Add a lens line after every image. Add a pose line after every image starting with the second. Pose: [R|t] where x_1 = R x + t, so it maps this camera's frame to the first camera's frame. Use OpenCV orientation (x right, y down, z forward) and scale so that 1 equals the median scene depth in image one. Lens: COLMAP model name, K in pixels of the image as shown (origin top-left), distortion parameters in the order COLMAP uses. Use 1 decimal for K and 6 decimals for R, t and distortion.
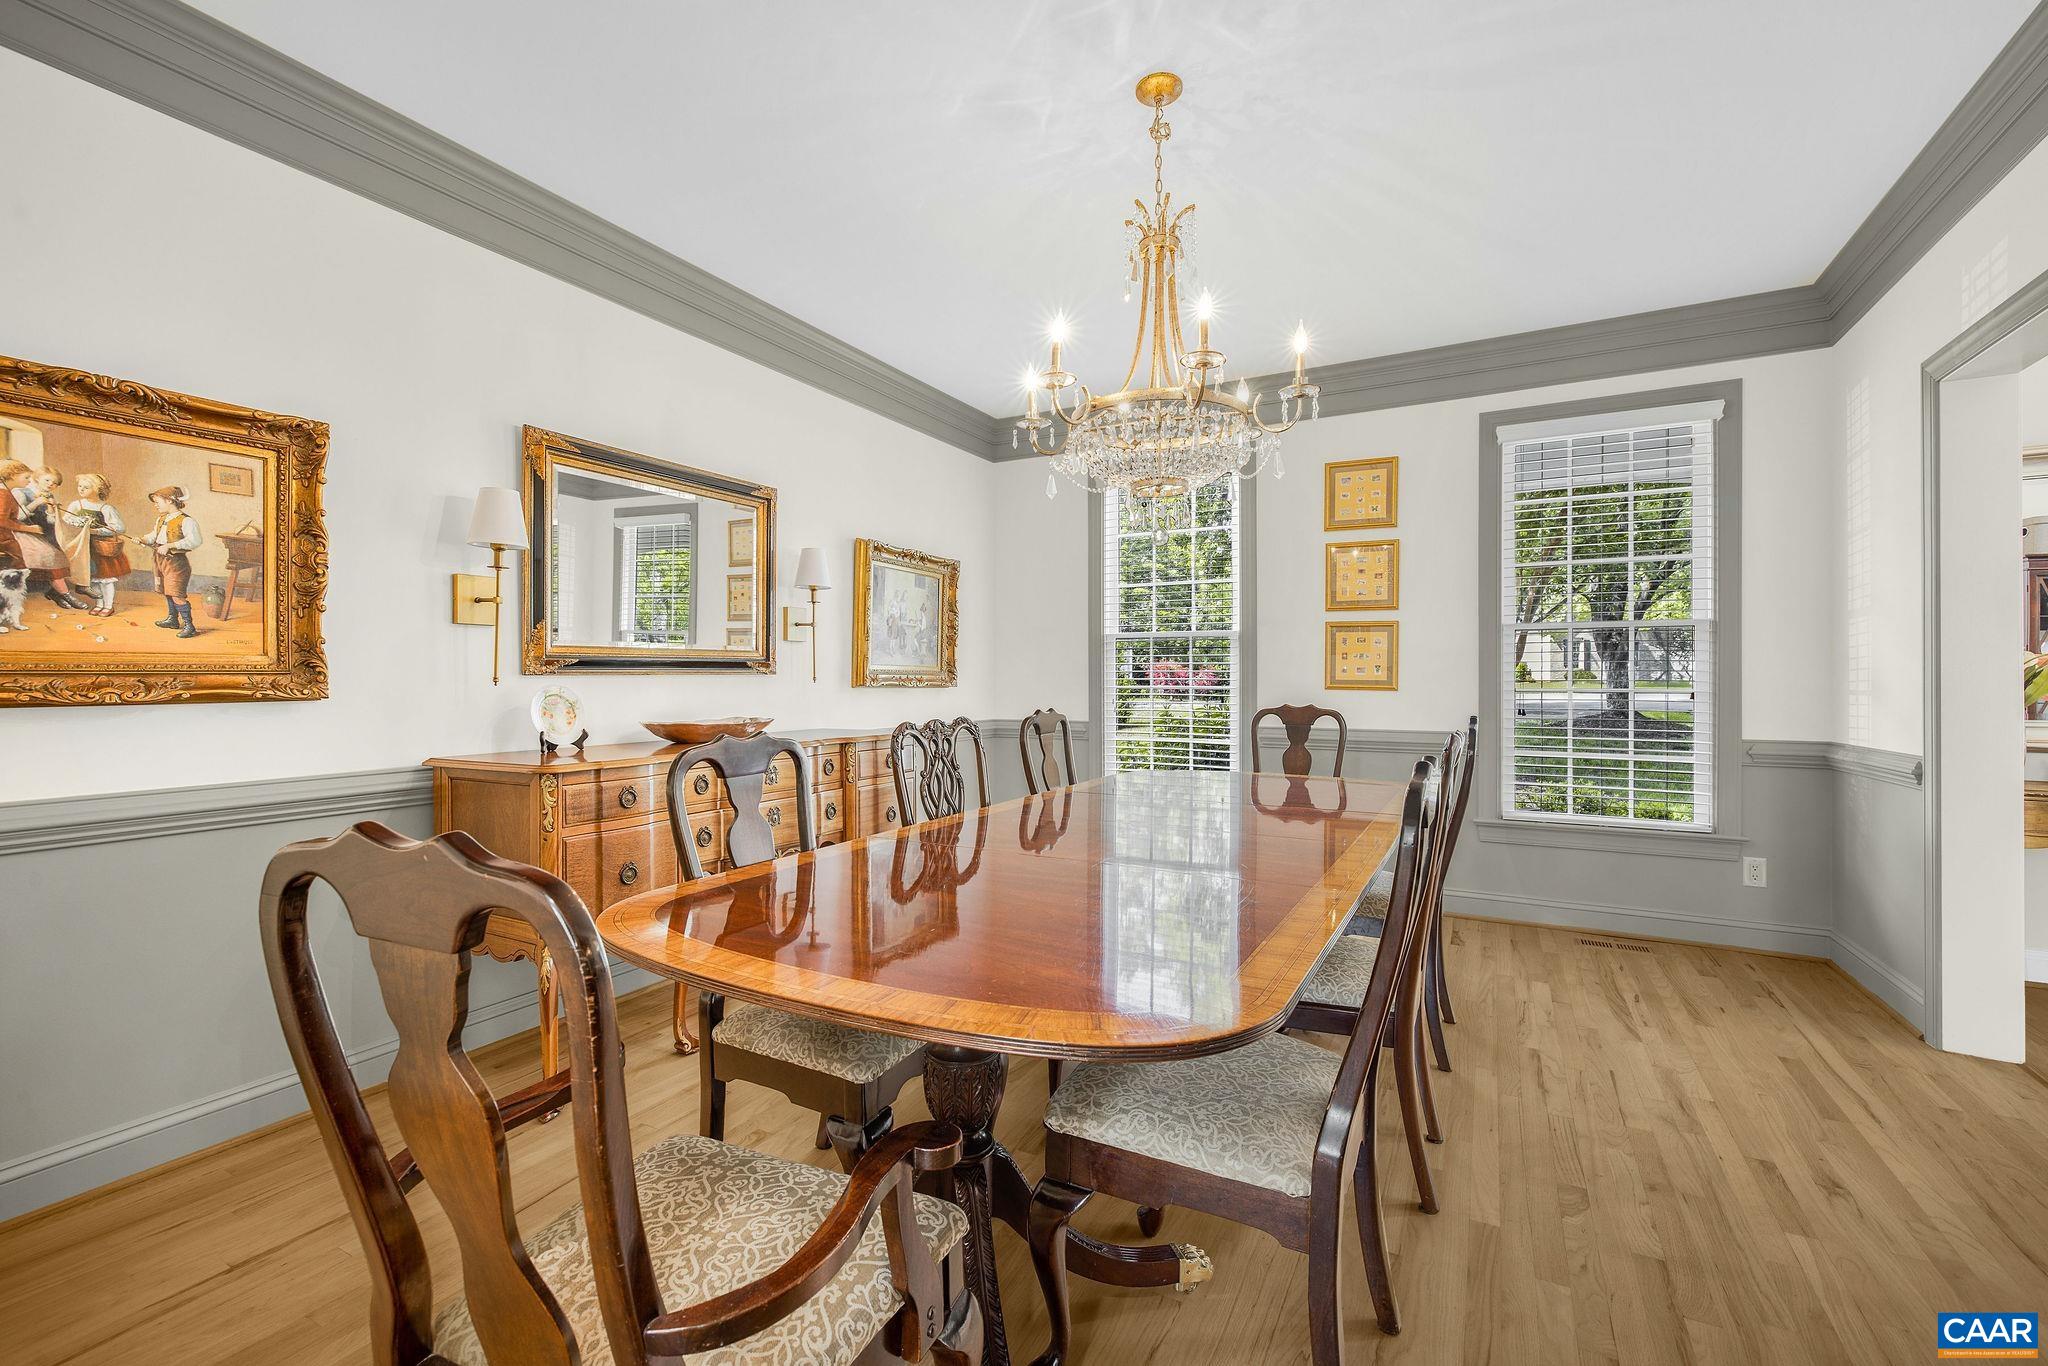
lens RADIAL K [[873.6, 0, 1020.6], [0, 873.6, 679.4], [0, 0, 1]] dist [0.002943, 0.000116]
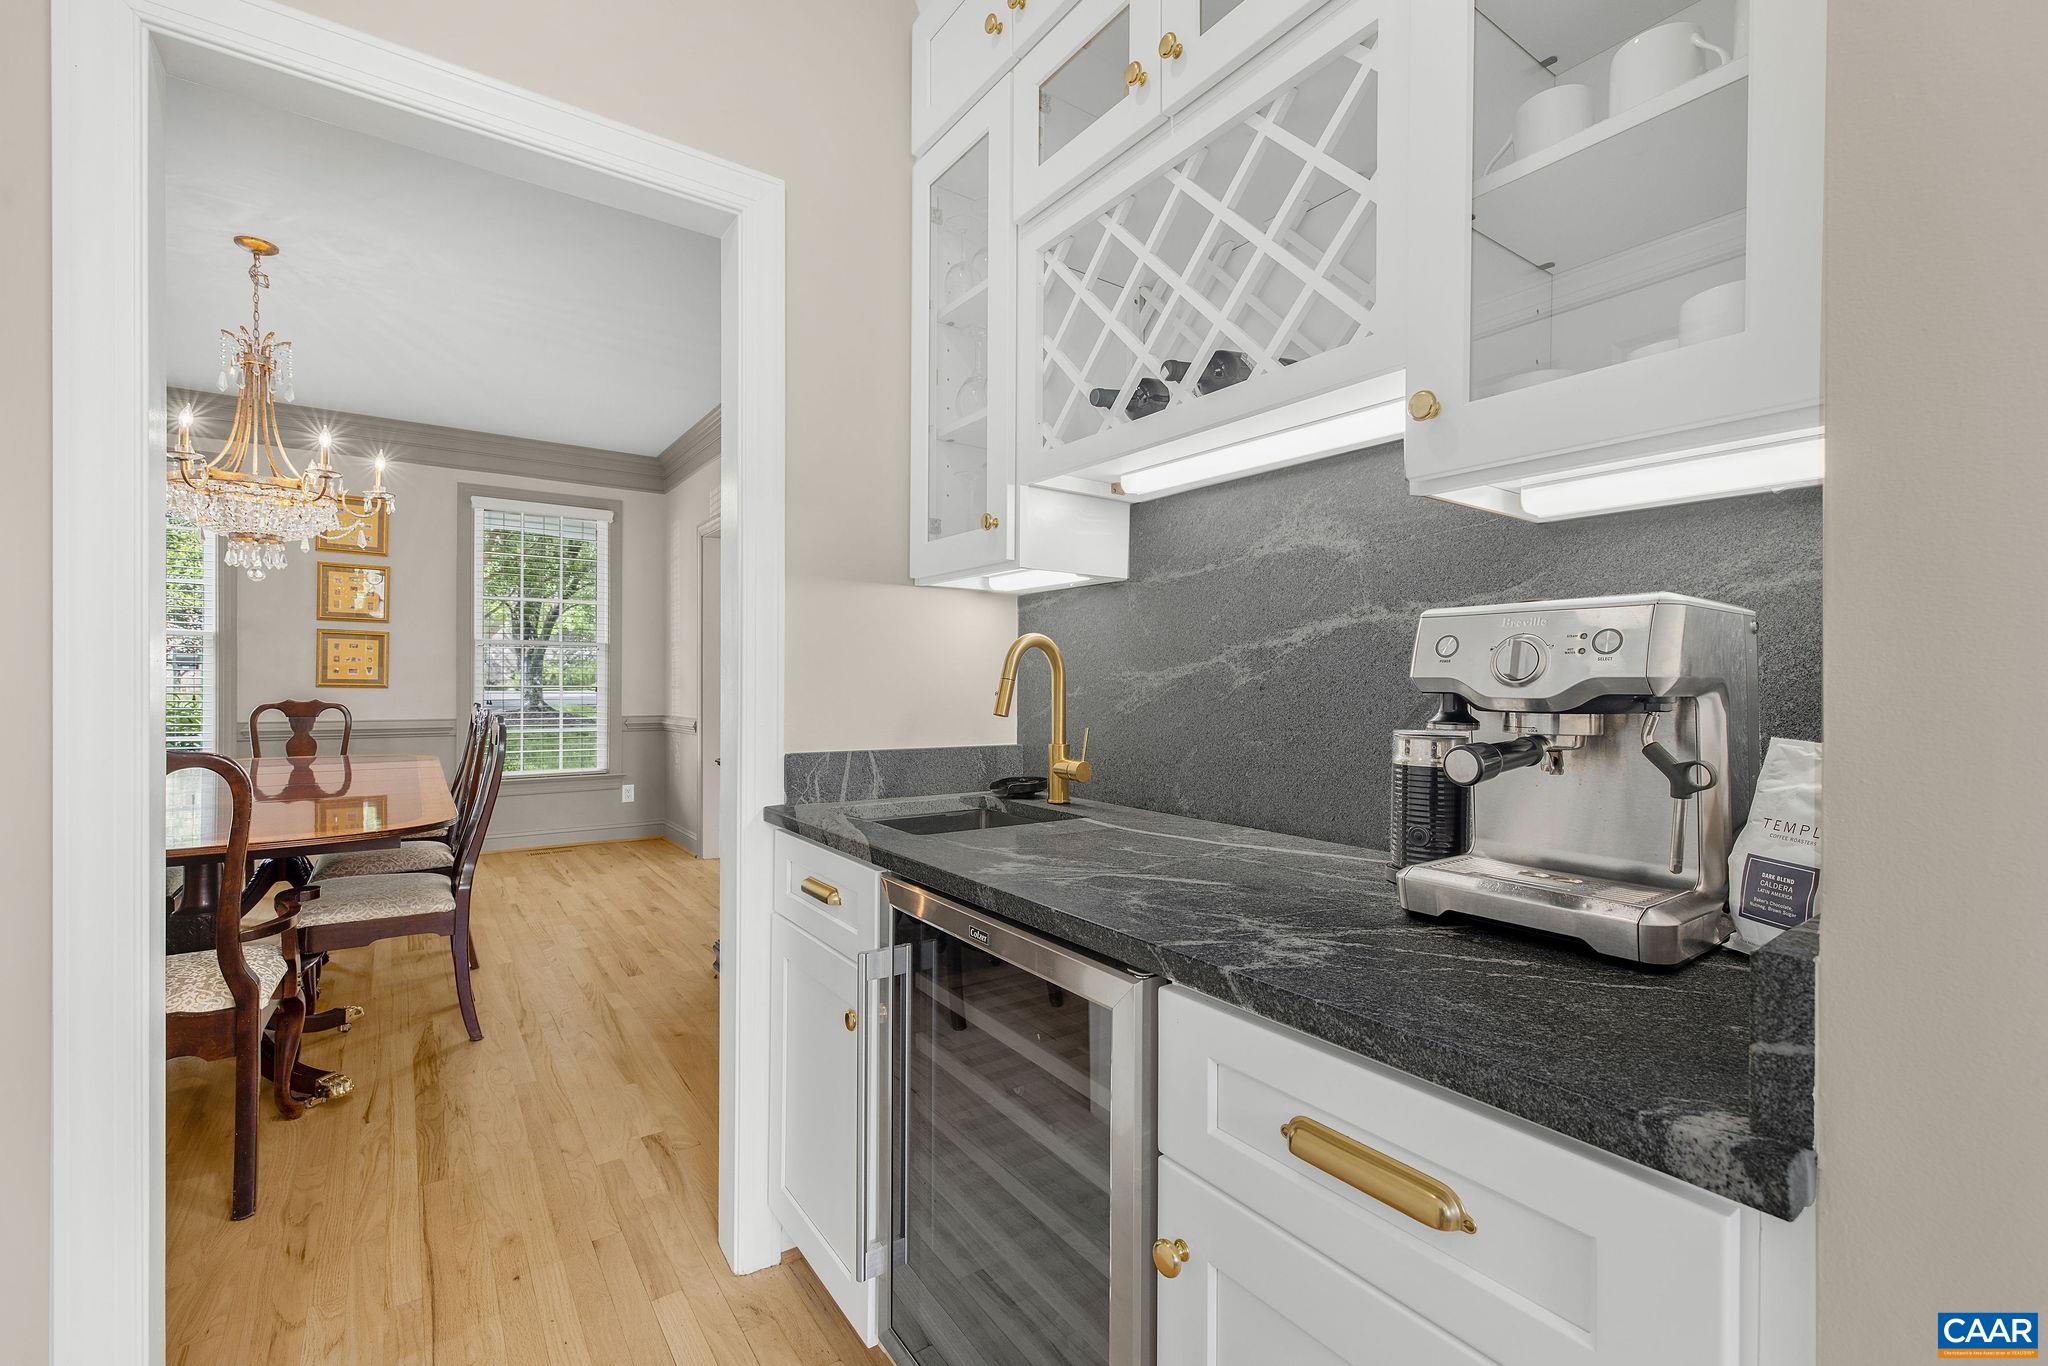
lens RADIAL K [[873.6, 0, 1023.3], [0, 873.6, 676.1], [0, 0, 1]] dist [0.002943, 0.000116]
pose [[0.437657, 0.003771, 0.899134, -0.326171], [-0.003843, 0.999990, -0.002324, -0.005241], [-0.899134, -0.002439, 0.437667, -0.400427]]
